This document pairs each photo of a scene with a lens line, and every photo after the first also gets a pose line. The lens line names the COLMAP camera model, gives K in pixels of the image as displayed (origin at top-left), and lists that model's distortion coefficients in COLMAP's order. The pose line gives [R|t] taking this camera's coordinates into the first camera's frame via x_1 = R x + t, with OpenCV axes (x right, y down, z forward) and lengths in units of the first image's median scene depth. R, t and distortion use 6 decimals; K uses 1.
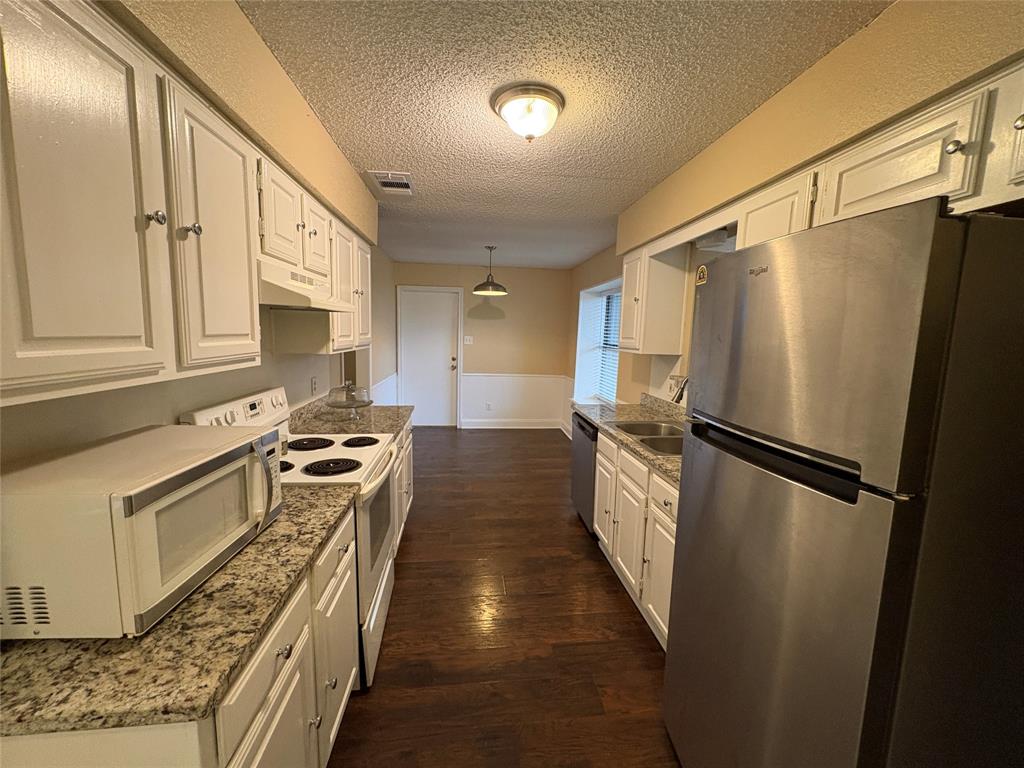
lens RADIAL K [[413.8, 0, 515.1], [0, 413.8, 380.9], [0, 0, 1]] dist [-0.000805, -0.000014]
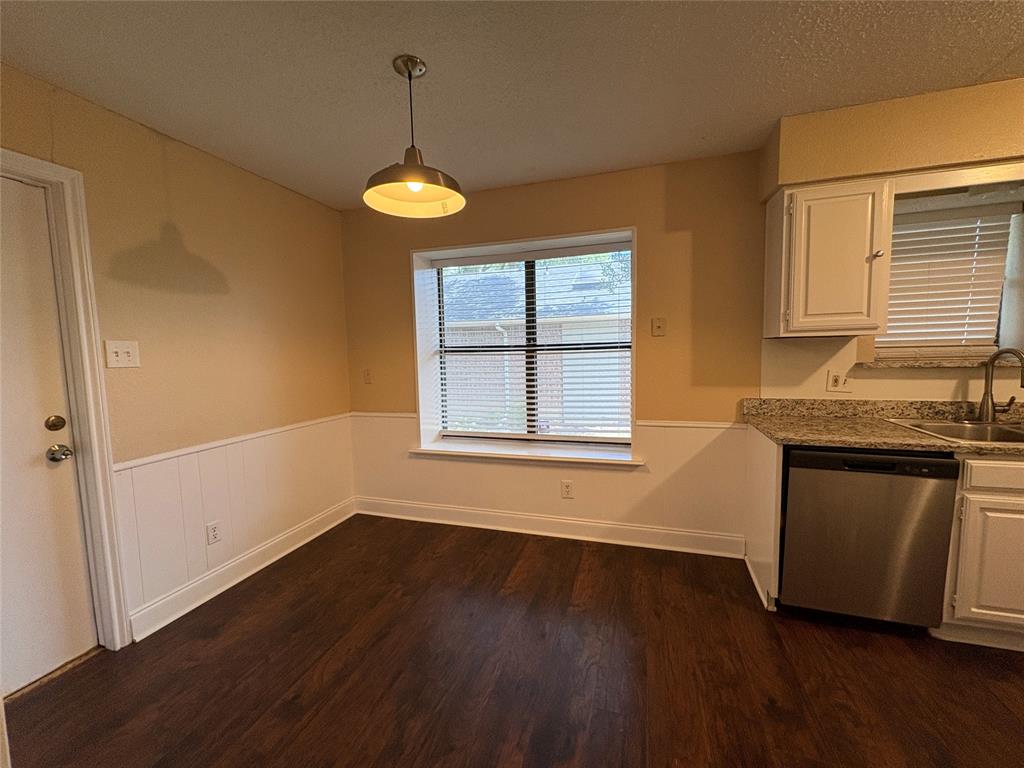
lens RADIAL K [[413.8, 0, 508.1], [0, 413.8, 385.7], [0, 0, 1]] dist [-0.000805, -0.000014]
pose [[0.410214, -0.114719, 0.904745, -0.276519], [0.139702, 0.988253, 0.061966, -0.053246], [-0.901226, 0.100976, 0.421422, 0.610332]]
